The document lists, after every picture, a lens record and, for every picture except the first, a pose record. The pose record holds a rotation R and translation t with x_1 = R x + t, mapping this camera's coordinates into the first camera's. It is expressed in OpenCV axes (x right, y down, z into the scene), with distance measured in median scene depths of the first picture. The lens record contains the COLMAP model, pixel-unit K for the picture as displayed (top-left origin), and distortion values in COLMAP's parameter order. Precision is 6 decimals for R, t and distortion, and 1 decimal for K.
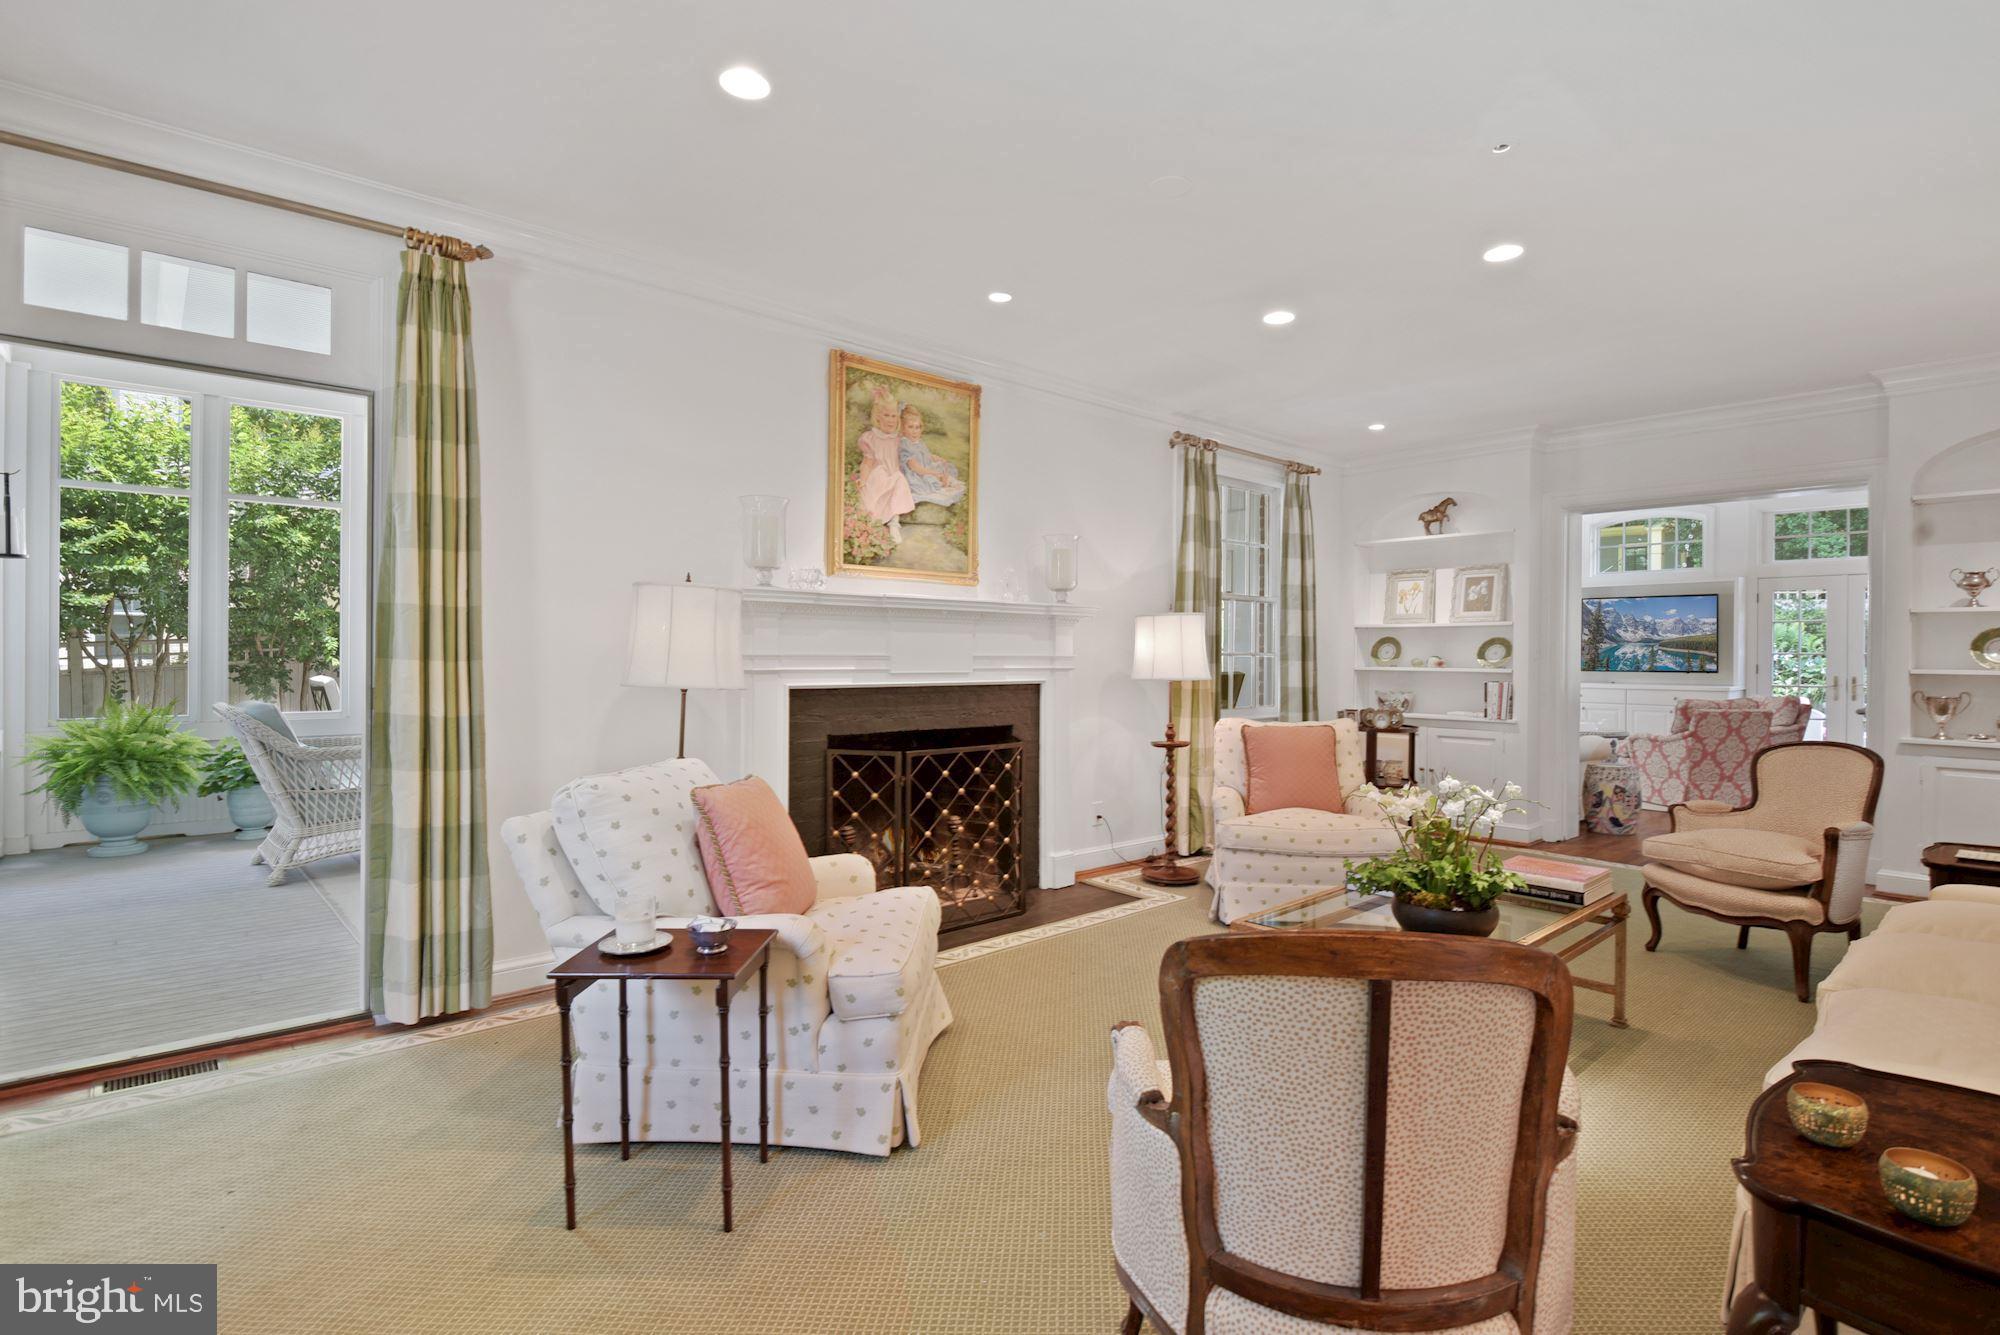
lens RADIAL K [[913.5, 0, 1005.8], [0, 913.5, 658.1], [0, 0, 1]] dist [-0.004415, -0.004789]
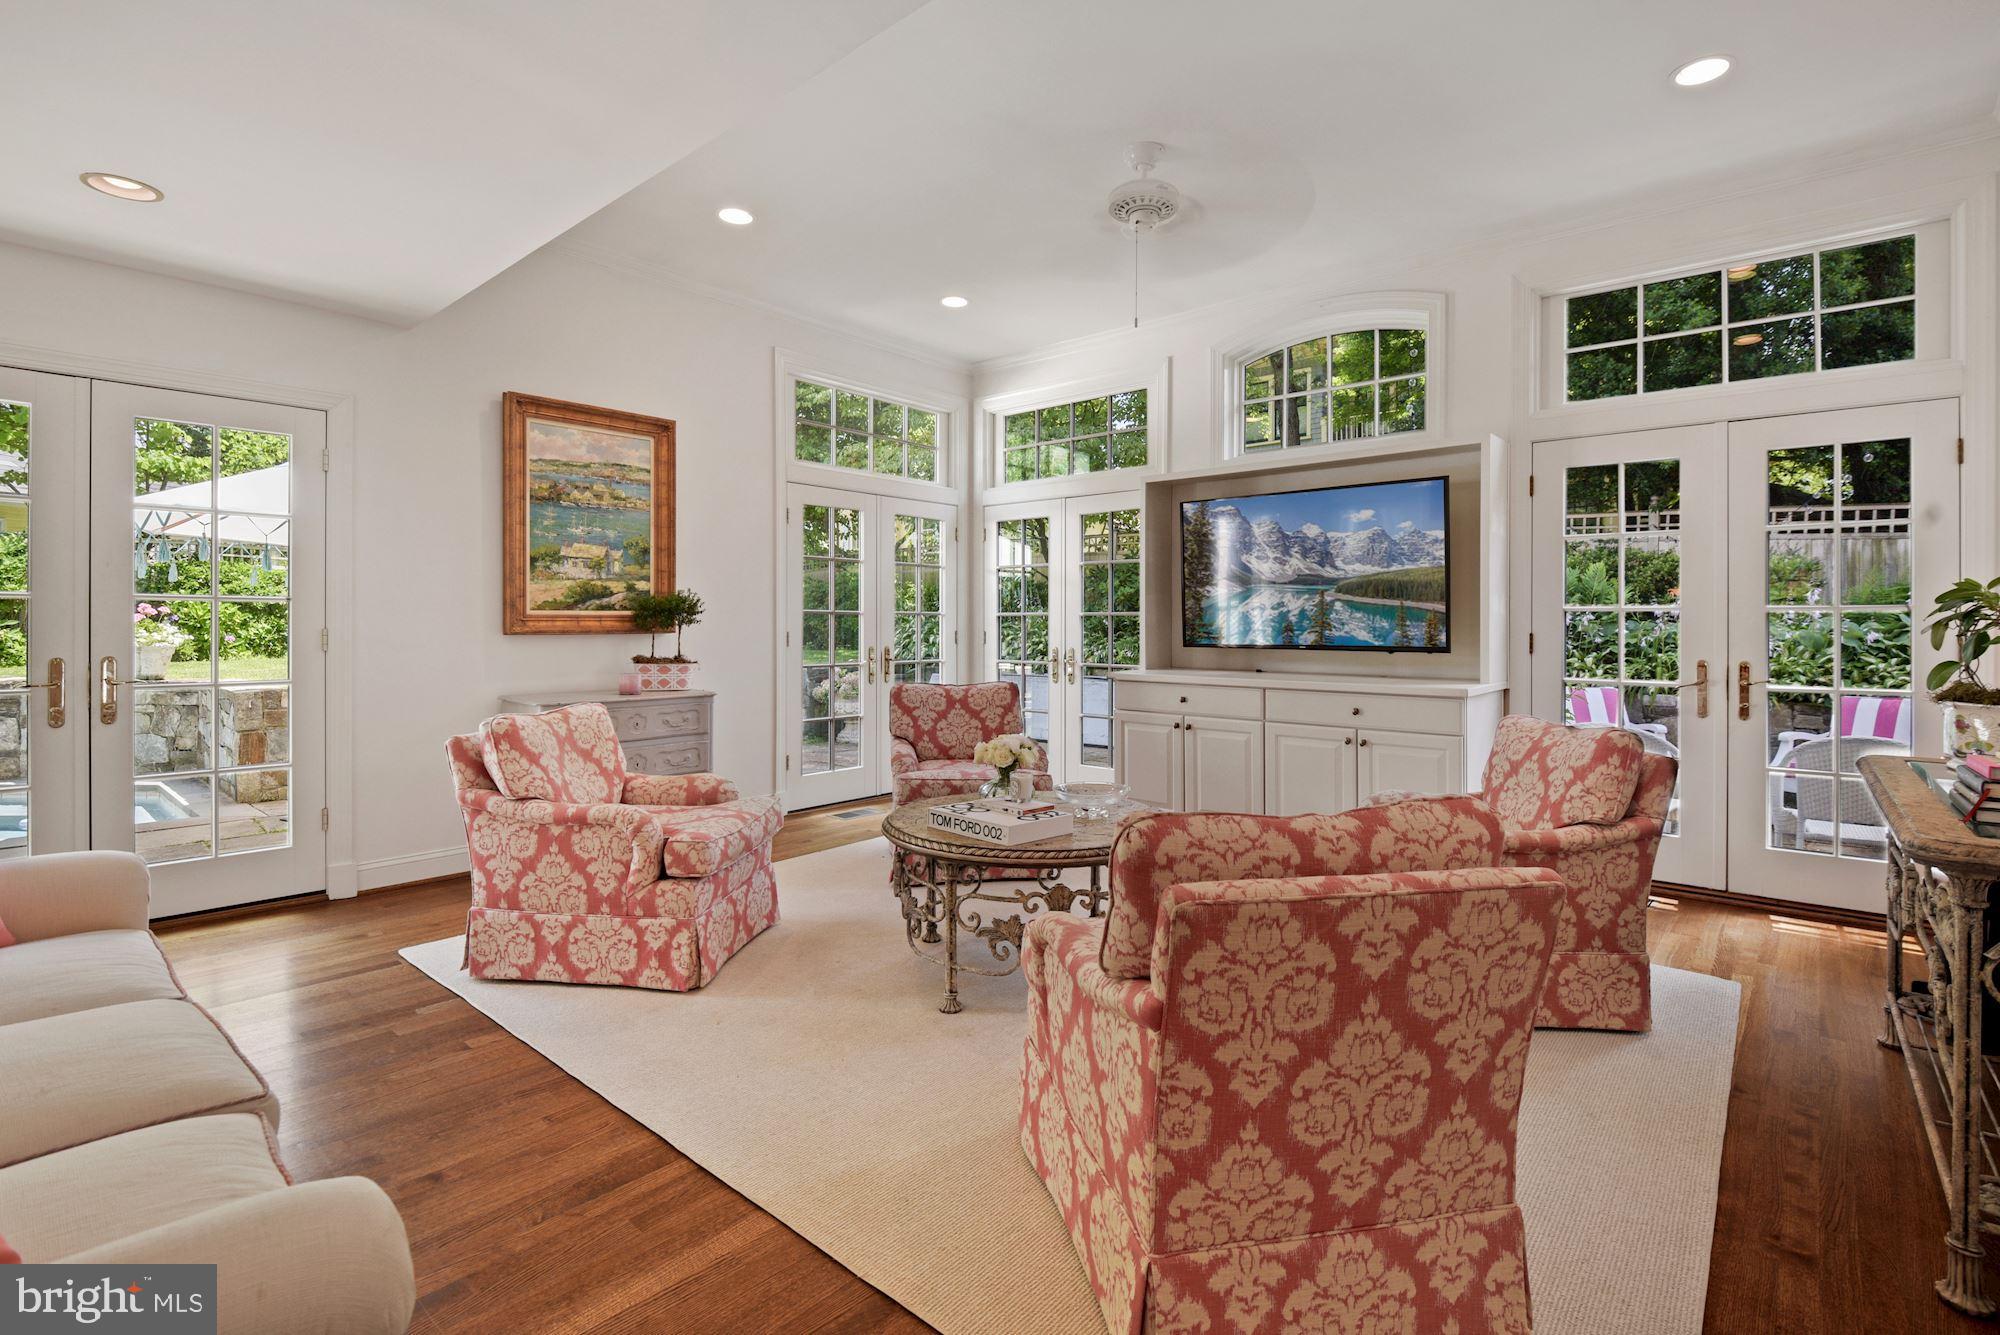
lens RADIAL K [[913.5, 0, 988.2], [0, 913.5, 626.1], [0, 0, 1]] dist [-0.004415, -0.004789]
pose [[0.990792, -0.002752, 0.135365, 0.538023], [0.003036, 0.999994, -0.001891, 0.004310], [-0.135359, 0.002285, 0.990794, 0.636298]]
